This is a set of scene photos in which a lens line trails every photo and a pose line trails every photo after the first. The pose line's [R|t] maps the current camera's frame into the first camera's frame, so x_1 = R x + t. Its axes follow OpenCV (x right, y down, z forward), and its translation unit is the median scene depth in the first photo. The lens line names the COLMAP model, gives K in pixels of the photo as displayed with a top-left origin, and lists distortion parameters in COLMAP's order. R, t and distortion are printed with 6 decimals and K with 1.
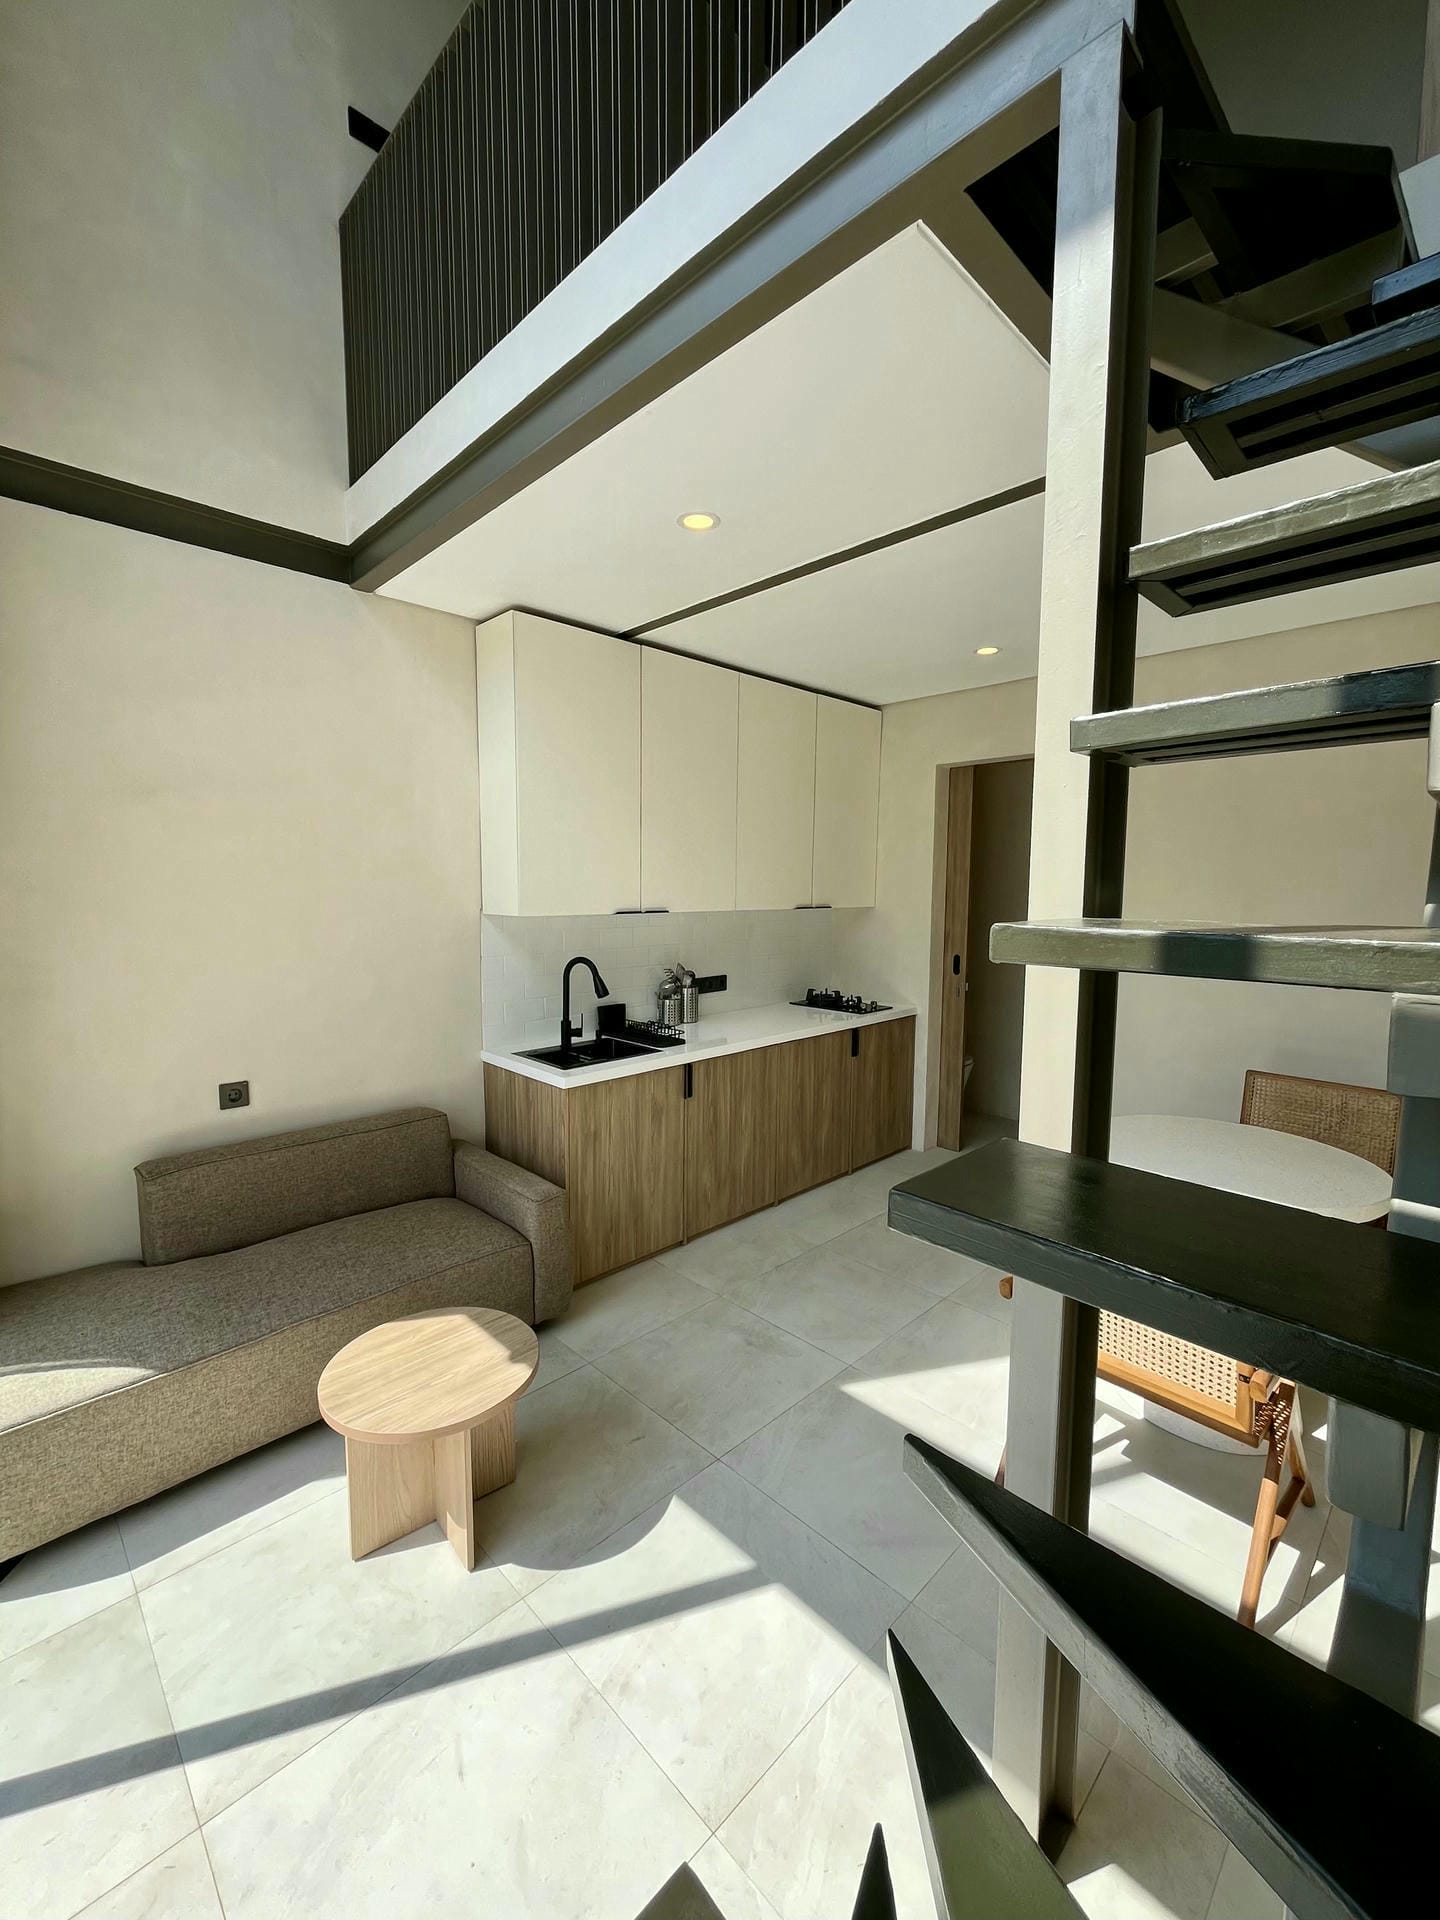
lens RADIAL K [[788.2, 0, 720.0], [0, 788.2, 960.0], [0, 0, 1]] dist [0.000203, 0.000055]
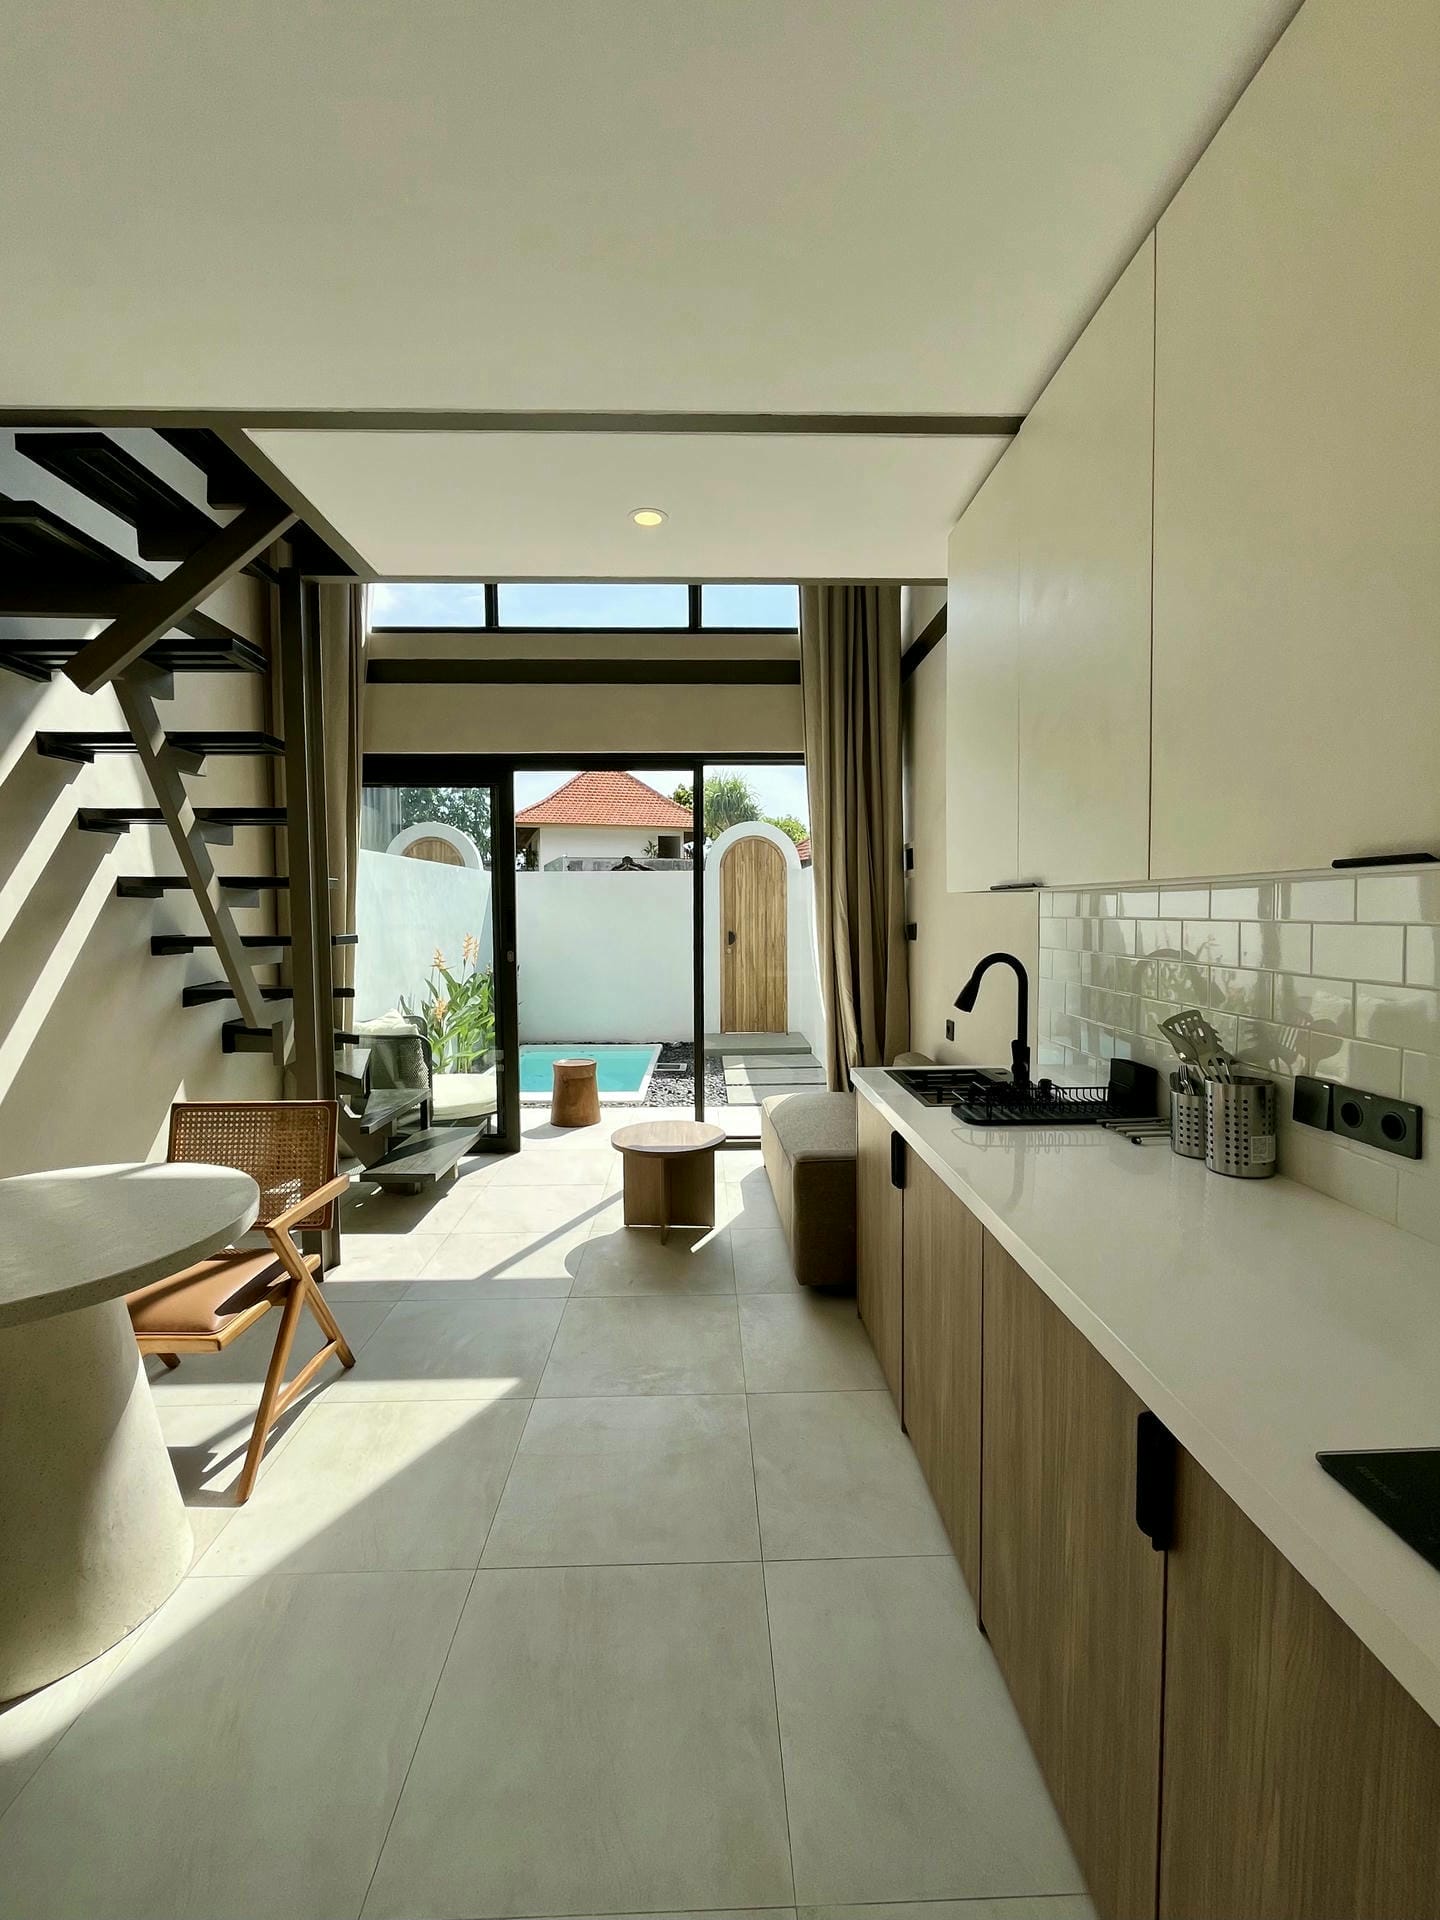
lens RADIAL K [[814.5, 0, 720.8], [0, 814.5, 956.2], [0, 0, 1]] dist [-0.001099, -0.000049]
pose [[-0.683694, 0.039603, -0.728693, 0.546993], [-0.066920, 0.990917, 0.116643, -0.072719], [0.726694, 0.128512, -0.674834, 1.404540]]
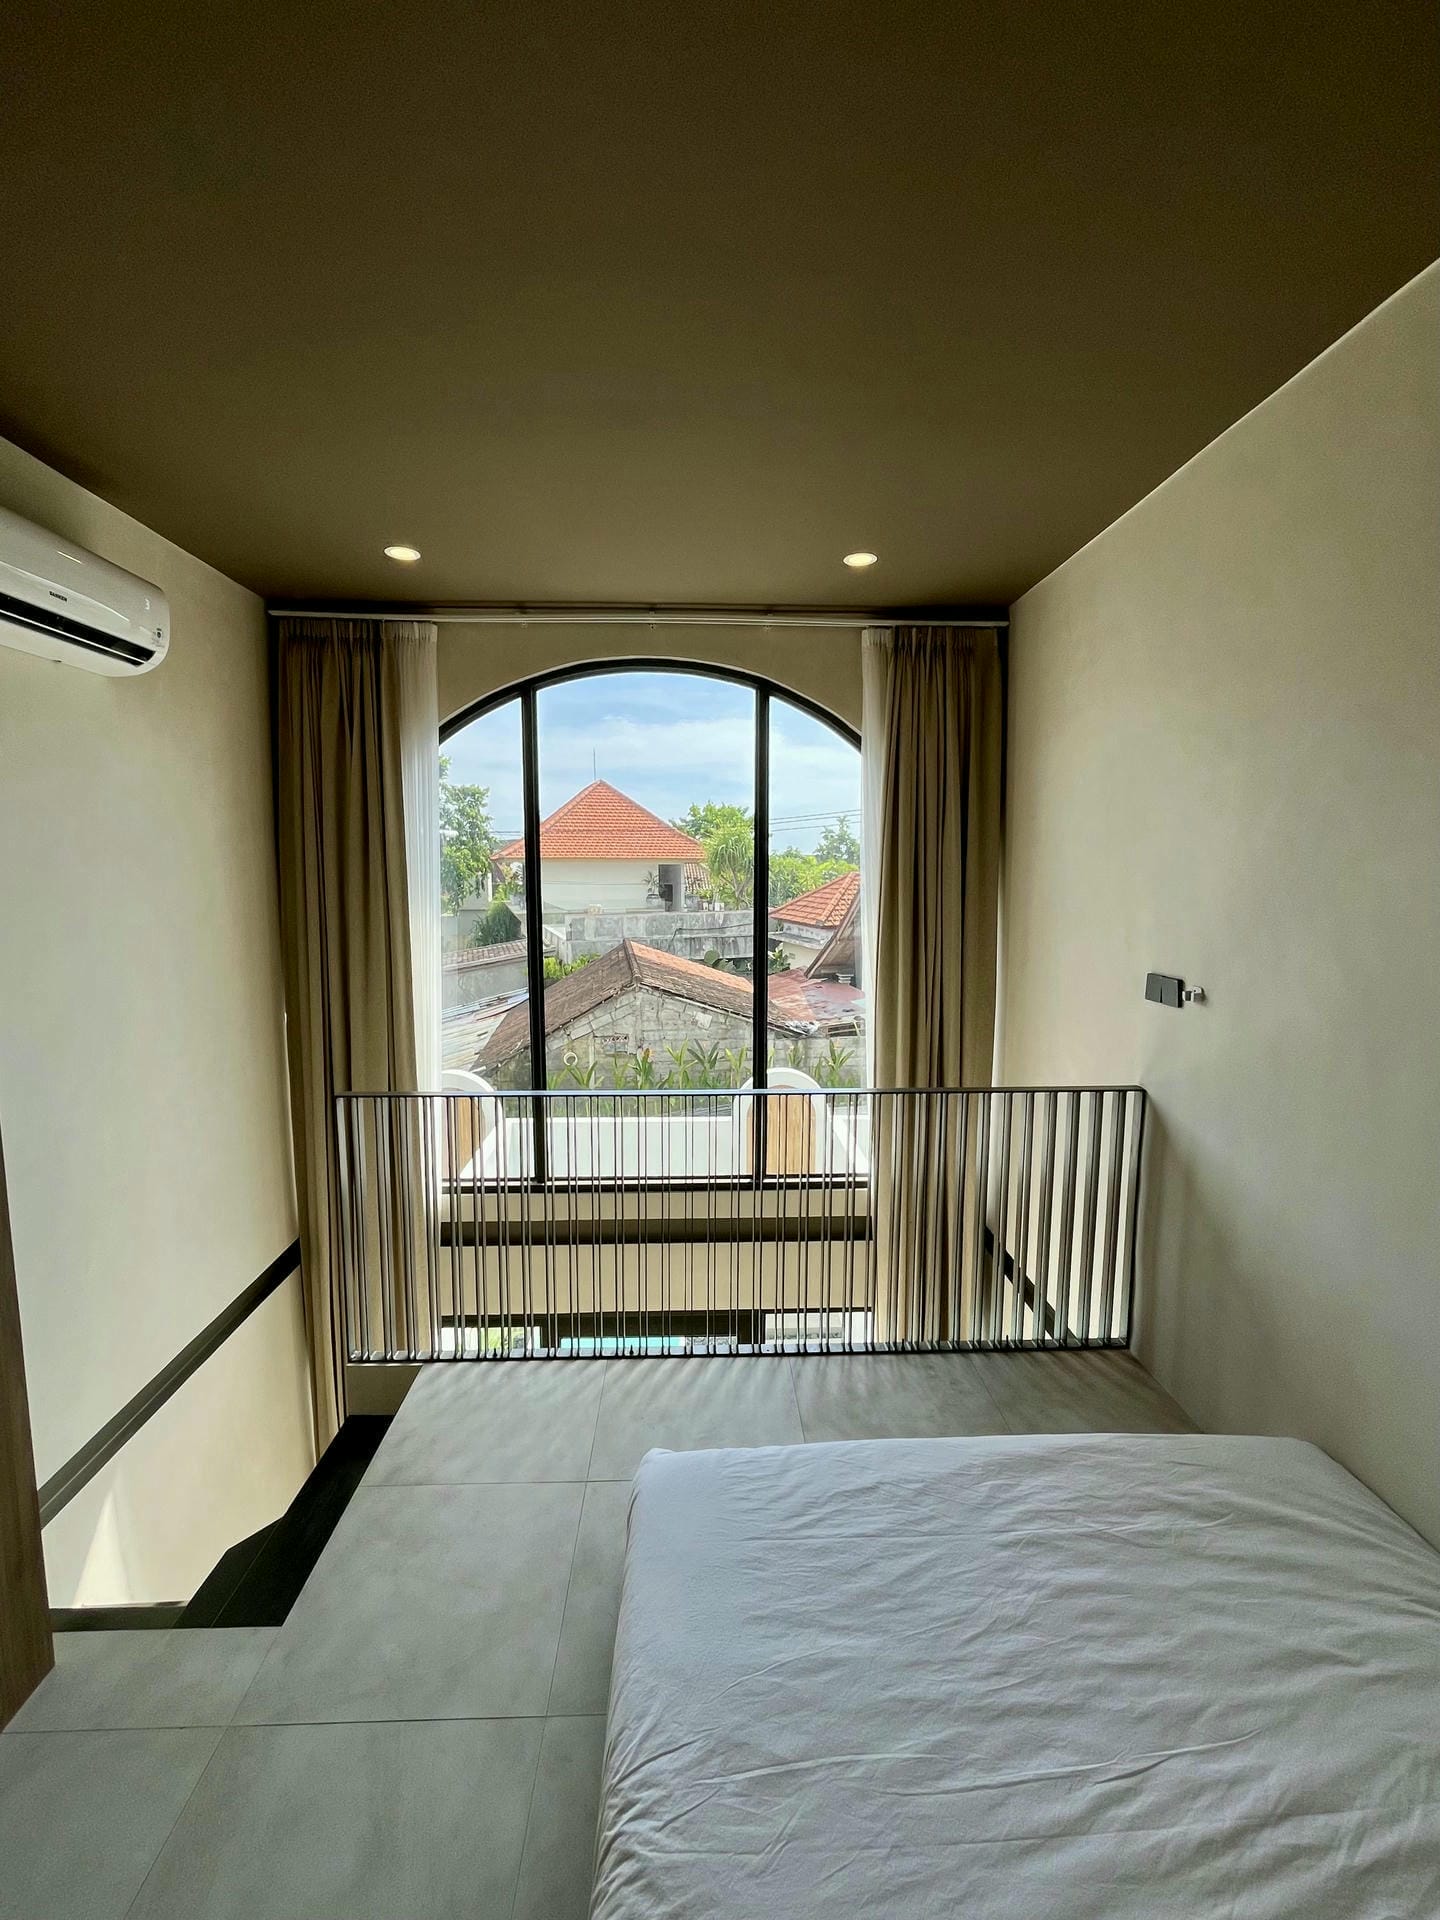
lens RADIAL K [[812.2, 0, 720.3], [0, 812.2, 960.0], [0, 0, 1]] dist [-0.001495, -0.000353]
pose [[-0.676742, 0.080292, -0.731829, 0.492544], [-0.074061, 0.981568, 0.176178, -1.074331], [0.732486, 0.173427, -0.658321, 1.086012]]
